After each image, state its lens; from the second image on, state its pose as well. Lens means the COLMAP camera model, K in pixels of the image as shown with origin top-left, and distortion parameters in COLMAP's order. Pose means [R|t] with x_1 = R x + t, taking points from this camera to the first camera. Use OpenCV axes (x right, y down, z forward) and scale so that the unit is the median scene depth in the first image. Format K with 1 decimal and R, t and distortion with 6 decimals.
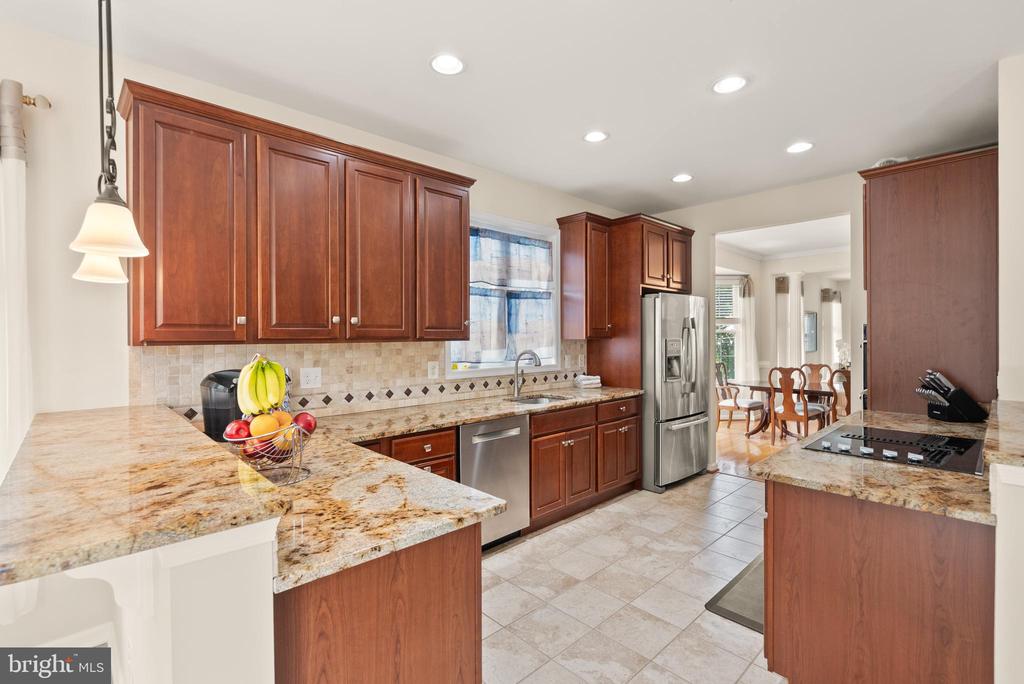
lens RADIAL K [[473.3, 0, 514.2], [0, 473.3, 337.9], [0, 0, 1]] dist [-0.000399, 0.000162]
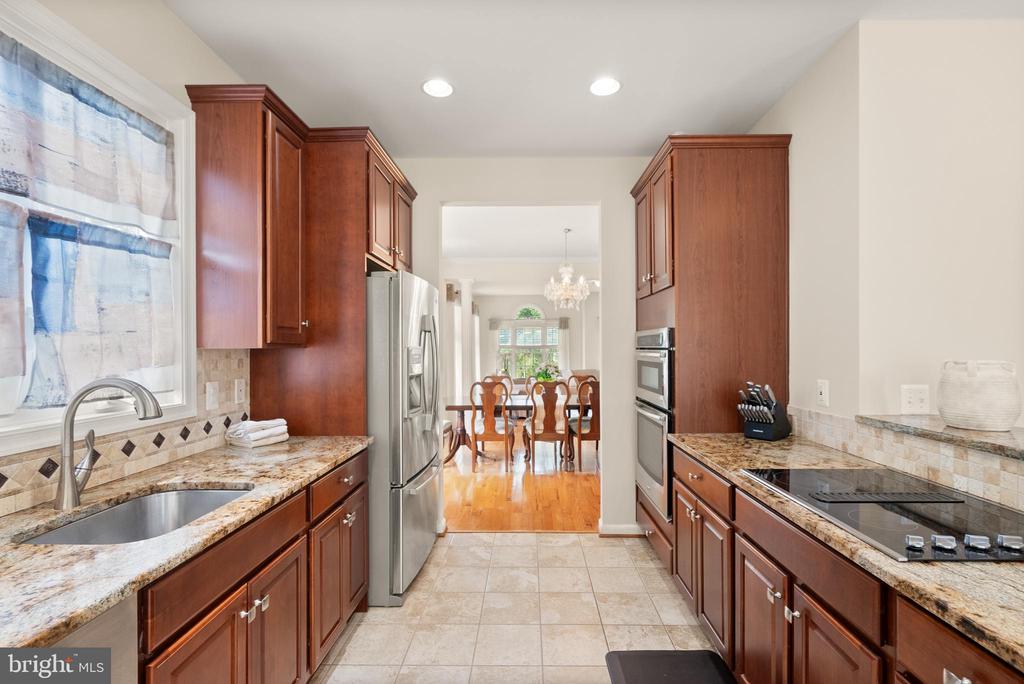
lens RADIAL K [[473.3, 0, 525.0], [0, 473.3, 349.0], [0, 0, 1]] dist [-0.000399, 0.000162]
pose [[0.697634, -0.001998, 0.716452, -0.010098], [0.005345, 0.999983, -0.002415, 0.005971], [-0.716435, 0.005514, 0.697632, 0.465318]]
